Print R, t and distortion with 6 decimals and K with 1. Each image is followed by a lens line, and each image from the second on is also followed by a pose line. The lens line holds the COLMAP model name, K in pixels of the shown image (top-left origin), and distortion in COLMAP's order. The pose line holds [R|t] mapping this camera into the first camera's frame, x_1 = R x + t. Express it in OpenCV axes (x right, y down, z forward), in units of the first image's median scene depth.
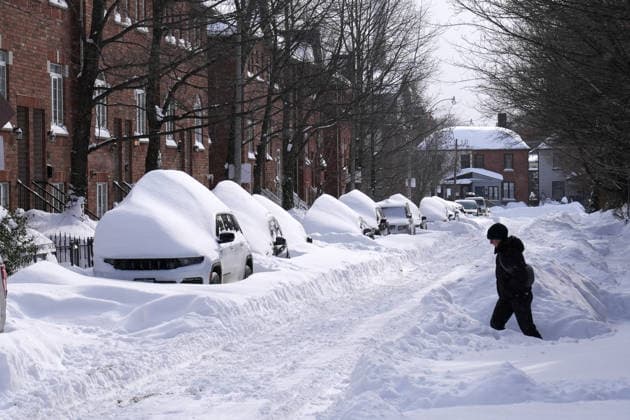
lens RADIAL K [[2893.8, 0, 315.8], [0, 2893.8, 215.5], [0, 0, 1]] dist [0.990374, 0.000000]
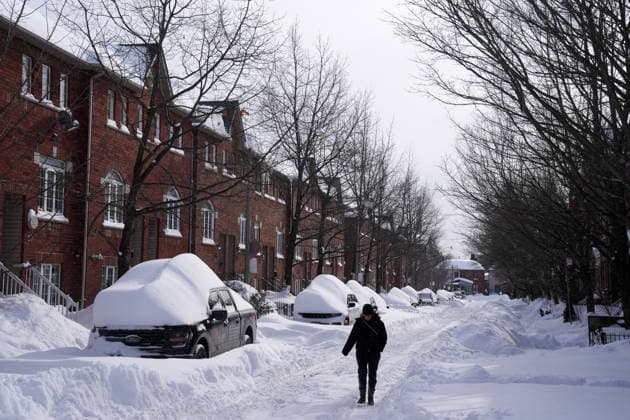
lens RADIAL K [[2893.8, 0, 316.1], [0, 2893.8, 208.1], [0, 0, 1]] dist [0.990374, 0.000000]
pose [[0.992063, 0.024727, -0.123290, 0.220887], [-0.027329, 0.999437, -0.019457, -0.023533], [0.122740, 0.022672, 0.992180, -1.265881]]
